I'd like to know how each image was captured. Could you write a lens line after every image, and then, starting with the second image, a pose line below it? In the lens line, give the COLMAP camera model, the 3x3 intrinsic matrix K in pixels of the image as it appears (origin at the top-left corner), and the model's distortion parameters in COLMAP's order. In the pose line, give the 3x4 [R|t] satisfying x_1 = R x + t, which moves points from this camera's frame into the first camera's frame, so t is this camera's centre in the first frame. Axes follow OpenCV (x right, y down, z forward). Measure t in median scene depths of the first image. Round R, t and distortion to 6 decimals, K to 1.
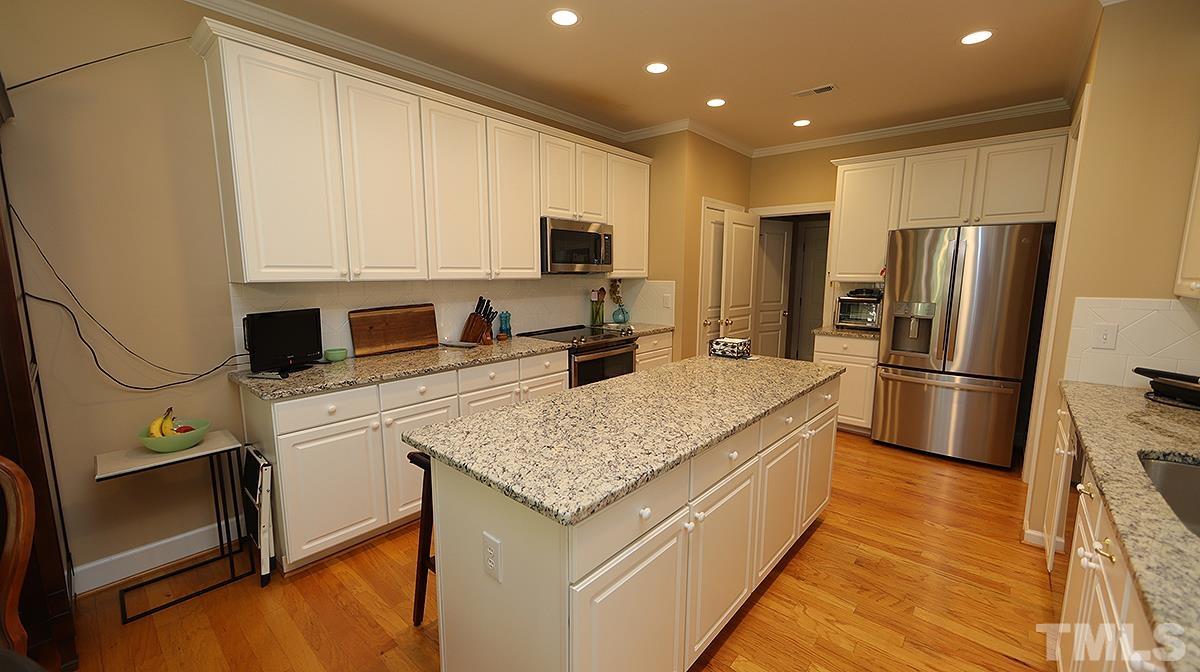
lens RADIAL K [[469.2, 0, 604.5], [0, 469.2, 337.4], [0, 0, 1]] dist [0.001135, 0.001067]
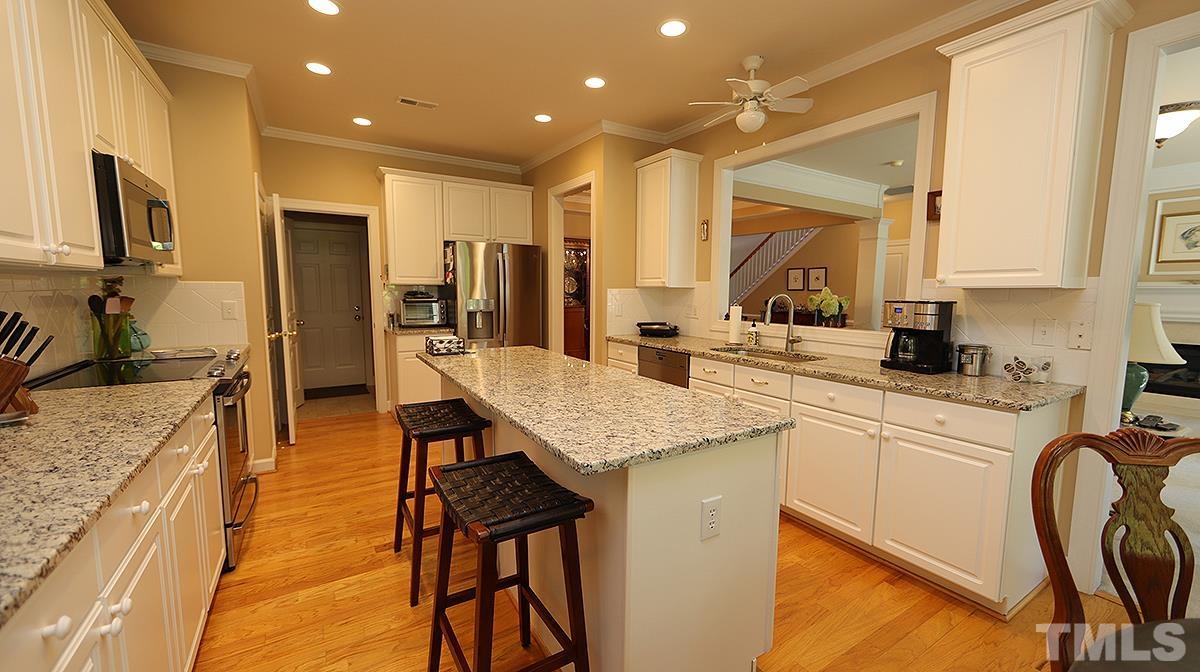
lens RADIAL K [[469.2, 0, 601.3], [0, 469.2, 338.9], [0, 0, 1]] dist [0.001135, 0.001067]
pose [[0.294499, -0.103176, 0.950066, -0.588977], [0.128247, 0.989429, 0.067698, -0.017144], [-0.947008, 0.101906, 0.304618, 0.401546]]
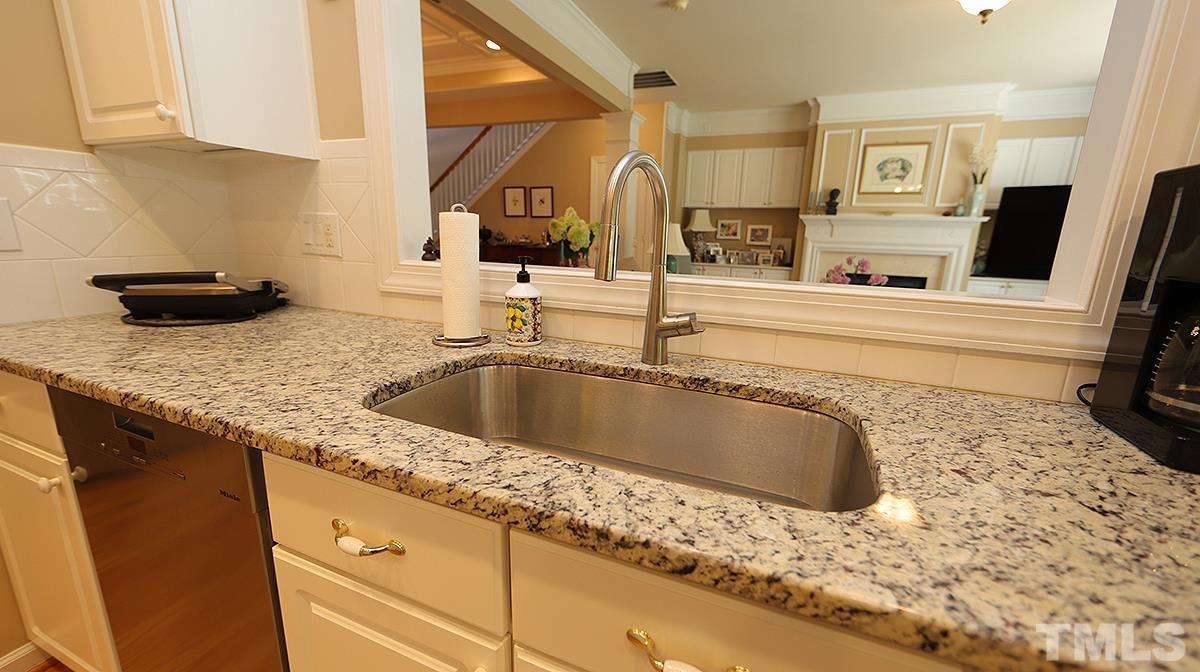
lens RADIAL K [[469.2, 0, 606.0], [0, 469.2, 340.0], [0, 0, 1]] dist [0.001135, 0.001067]
pose [[-0.317772, -0.229219, 0.920043, 0.315813], [0.102790, 0.956292, 0.273753, 0.034360], [-0.942579, 0.181562, -0.280321, 0.445855]]
